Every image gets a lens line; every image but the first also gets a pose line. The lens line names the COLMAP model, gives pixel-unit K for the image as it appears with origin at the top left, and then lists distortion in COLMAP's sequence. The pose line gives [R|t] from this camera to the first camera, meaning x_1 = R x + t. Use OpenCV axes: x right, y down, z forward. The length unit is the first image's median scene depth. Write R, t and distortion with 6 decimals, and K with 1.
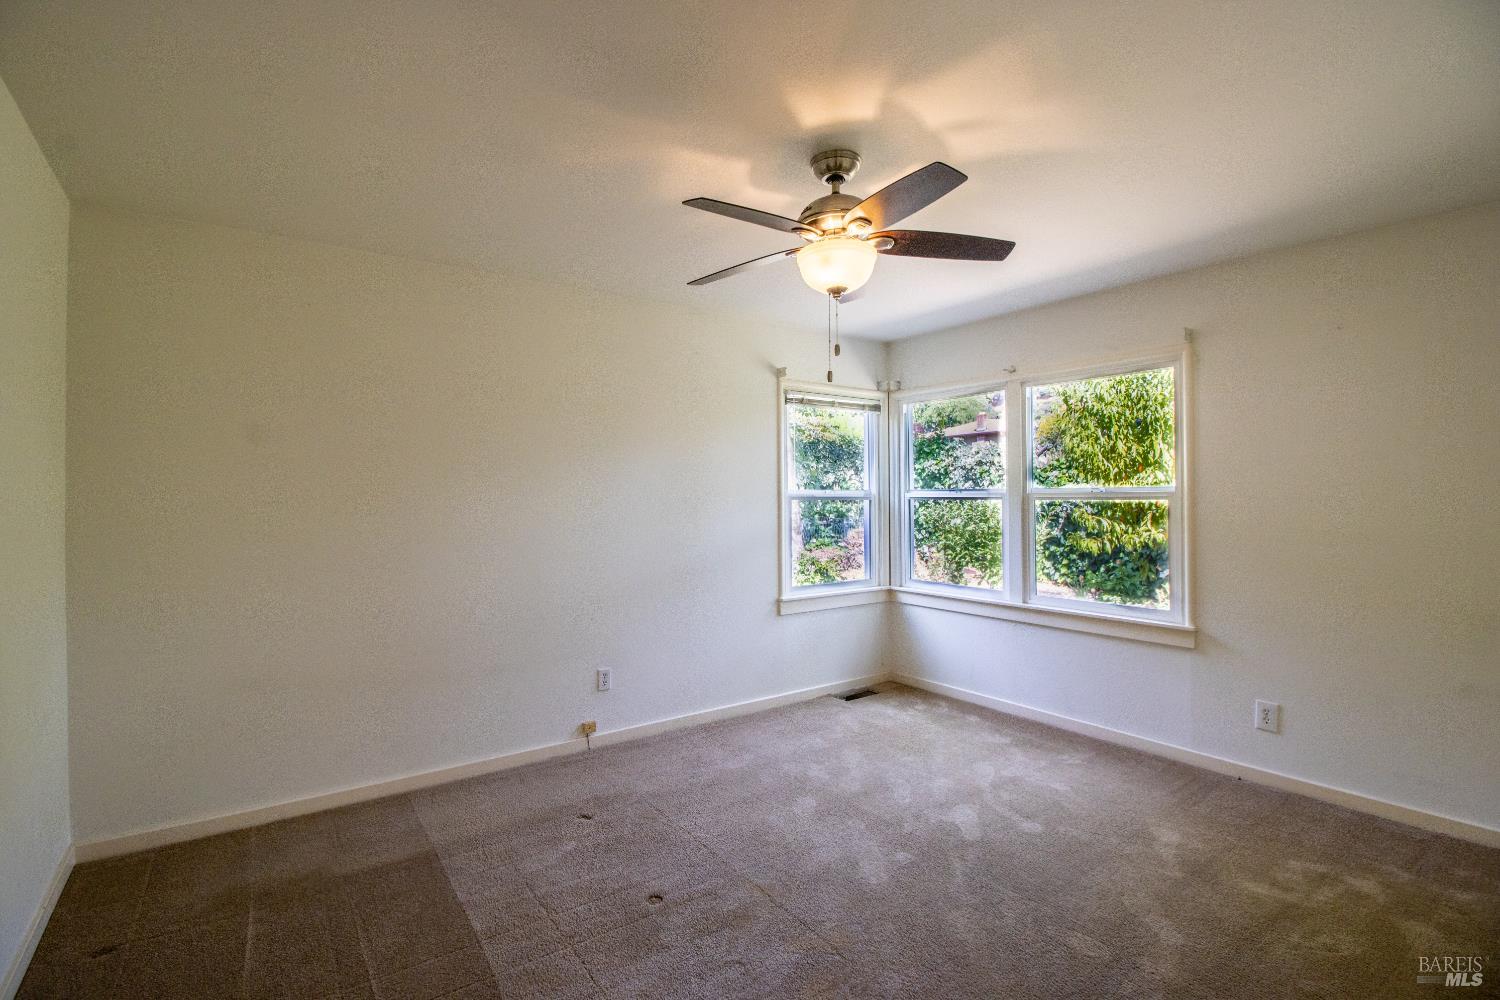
lens RADIAL K [[696.7, 0, 740.4], [0, 696.7, 496.9], [0, 0, 1]] dist [-0.004911, -0.006523]
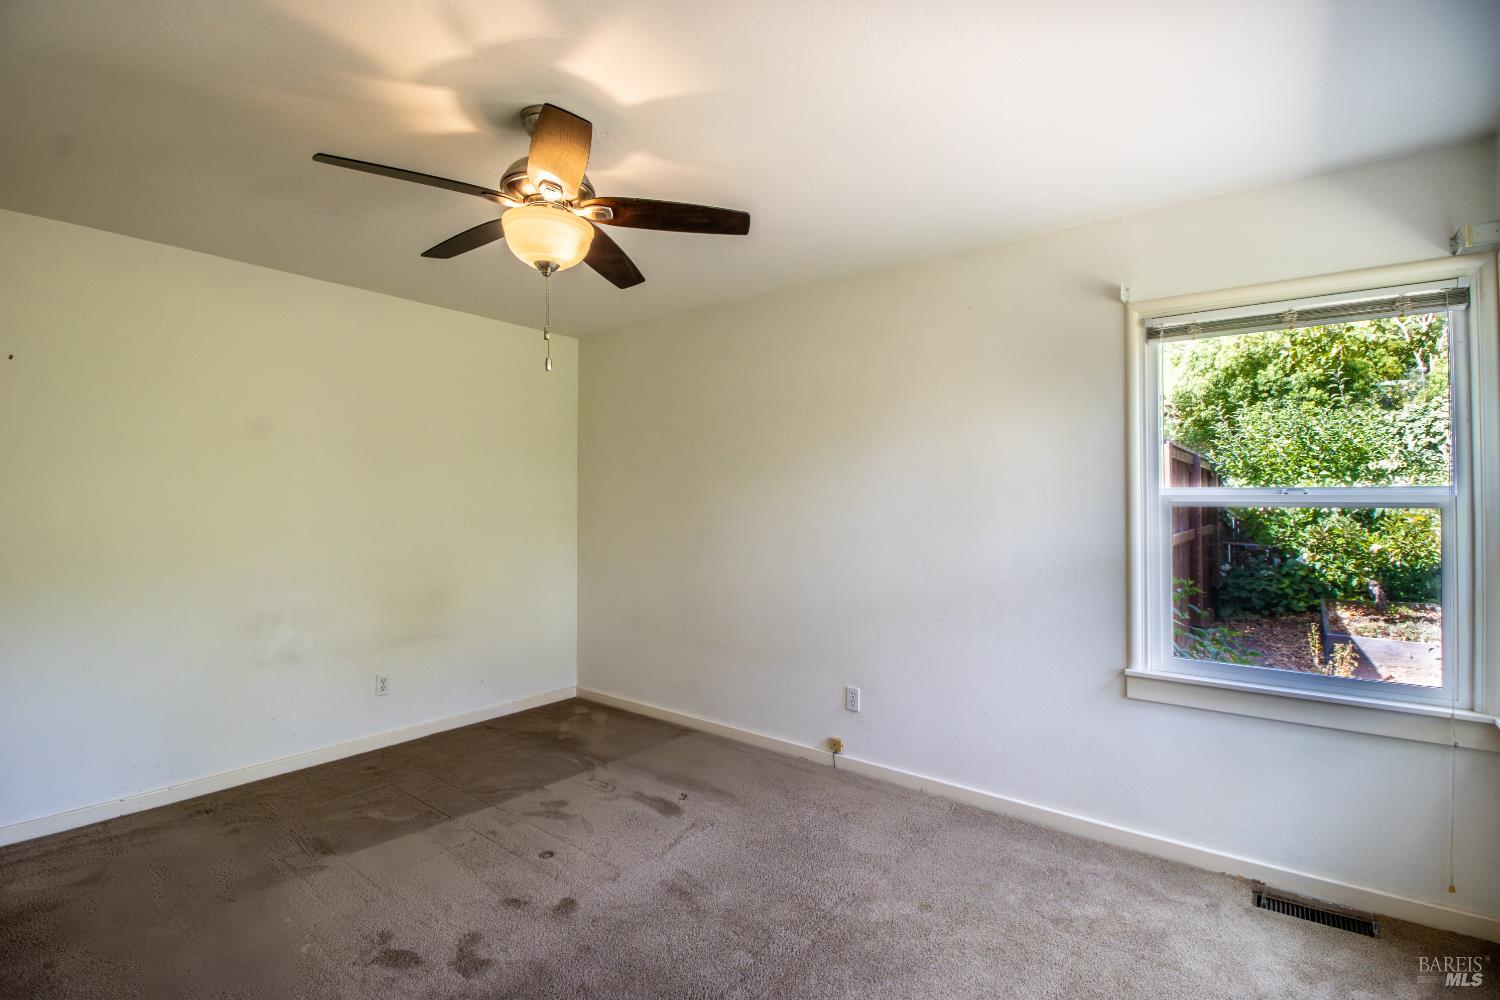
lens RADIAL K [[696.7, 0, 745.2], [0, 696.7, 492.7], [0, 0, 1]] dist [-0.004911, -0.006523]
pose [[0.276138, -0.012061, -0.961042, 0.646471], [-0.005649, 0.999884, -0.014171, 0.004853], [0.961101, 0.009342, 0.276038, 0.609553]]
